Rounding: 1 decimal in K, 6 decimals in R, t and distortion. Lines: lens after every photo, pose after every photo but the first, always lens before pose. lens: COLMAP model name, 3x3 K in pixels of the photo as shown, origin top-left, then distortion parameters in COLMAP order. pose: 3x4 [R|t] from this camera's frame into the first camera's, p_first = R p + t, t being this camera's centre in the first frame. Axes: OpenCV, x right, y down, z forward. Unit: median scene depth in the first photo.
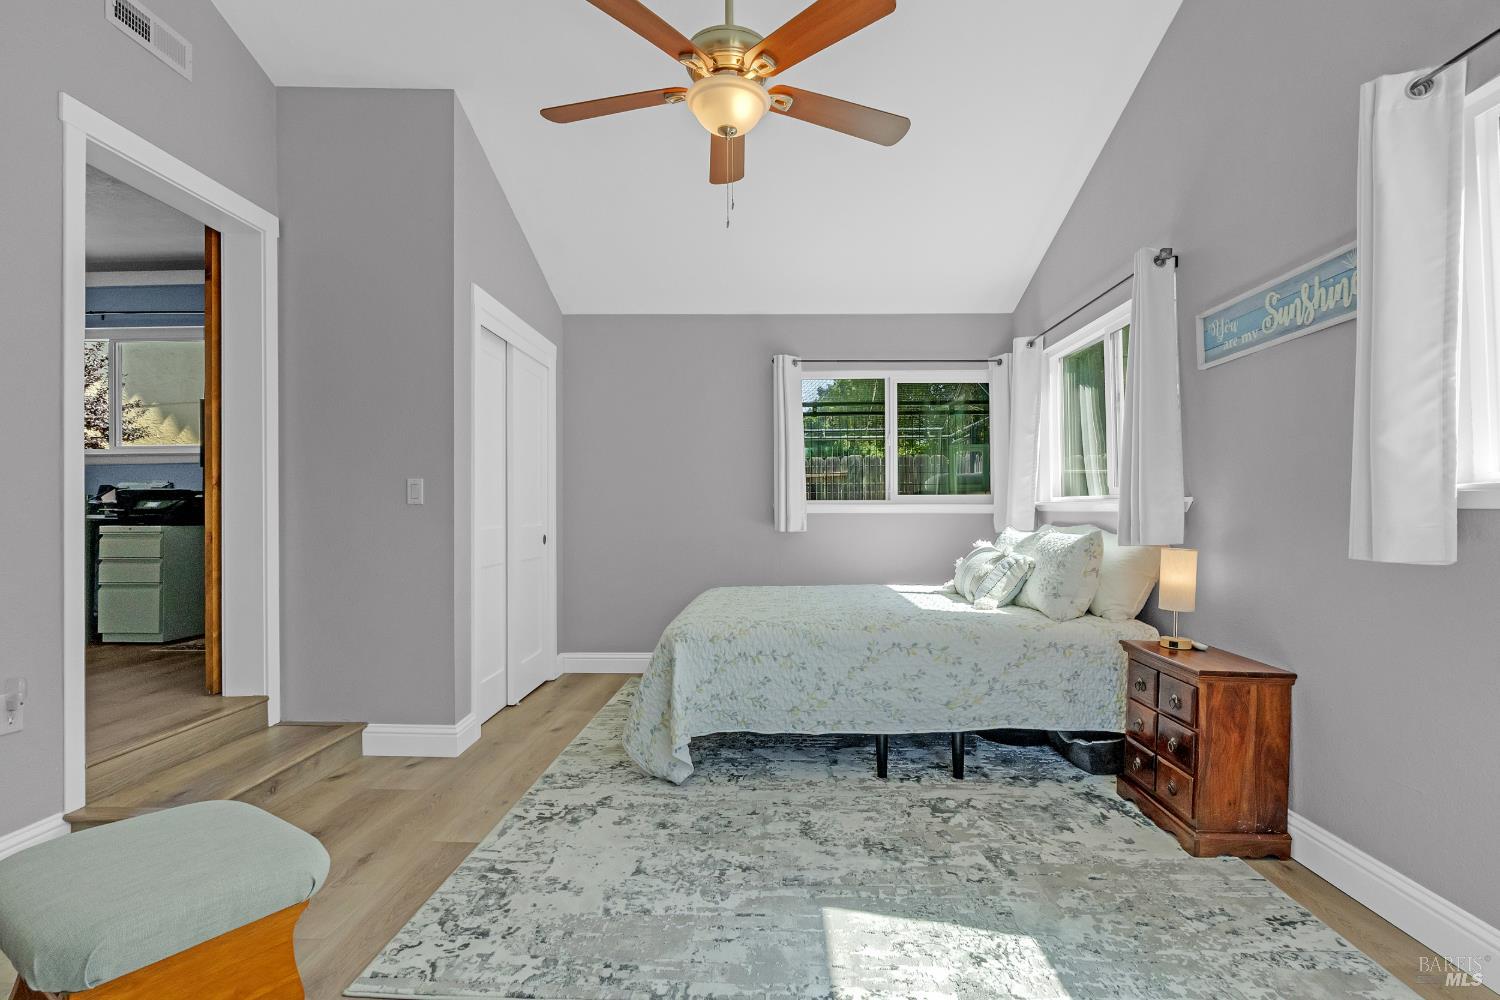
lens RADIAL K [[705.4, 0, 759.7], [0, 705.4, 513.0], [0, 0, 1]] dist [-0.005008, 0.000085]
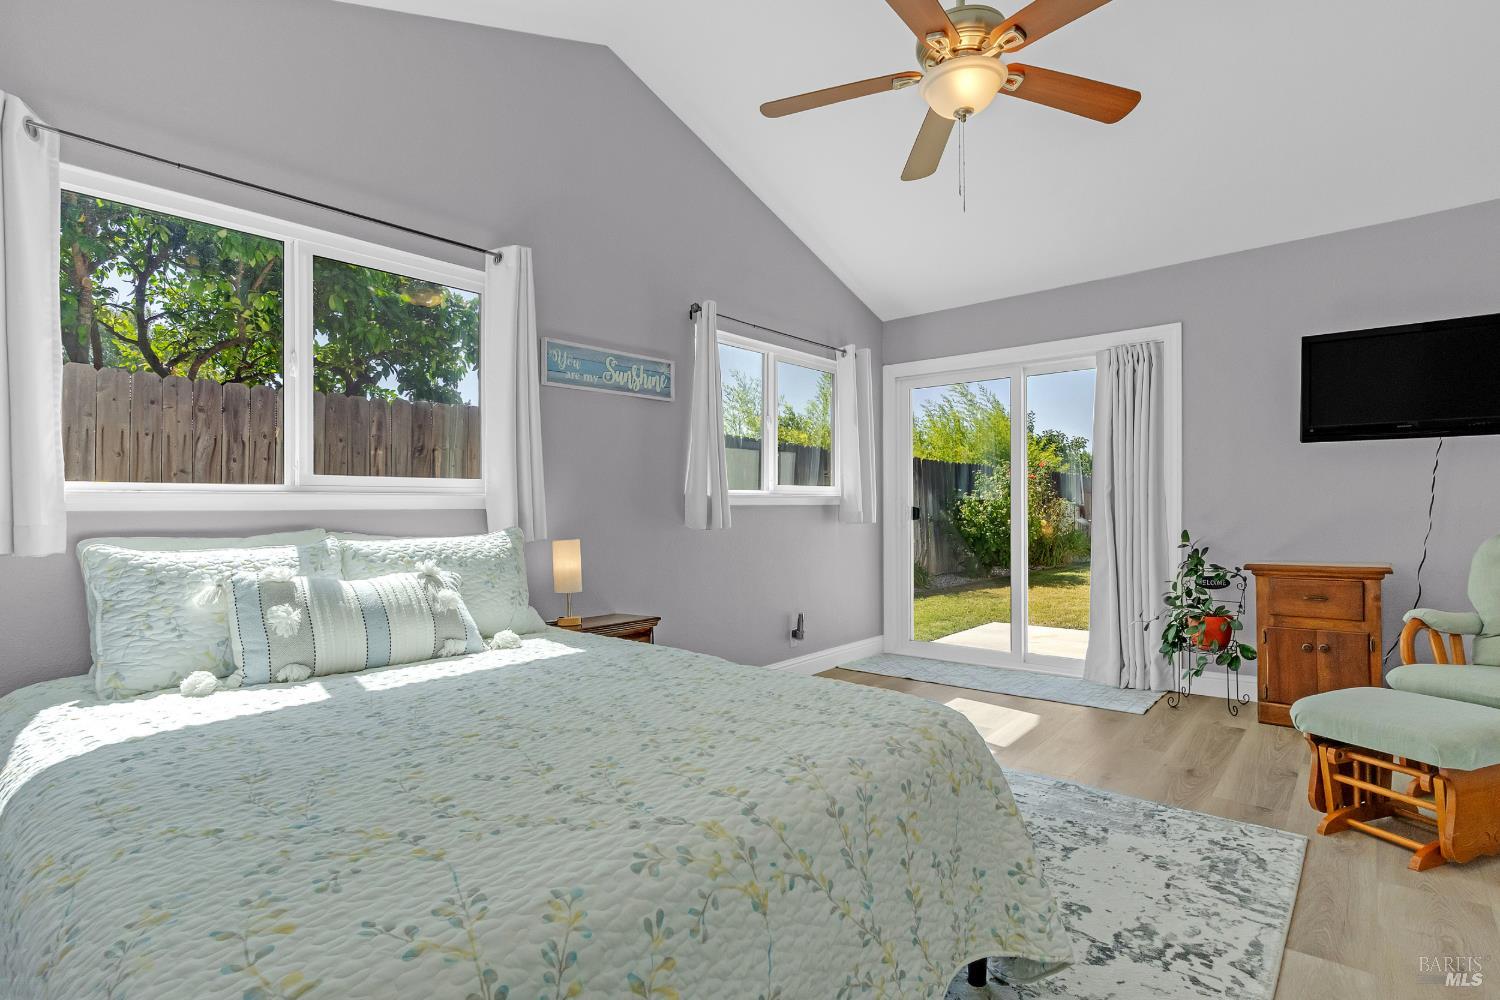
lens RADIAL K [[705.4, 0, 759.7], [0, 705.4, 513.0], [0, 0, 1]] dist [-0.005008, 0.000085]
pose [[-0.770542, 0.001304, 0.637387, -0.459440], [0.014526, 0.999774, 0.015516, -0.006799], [-0.637223, 0.021214, -0.770387, 1.984937]]
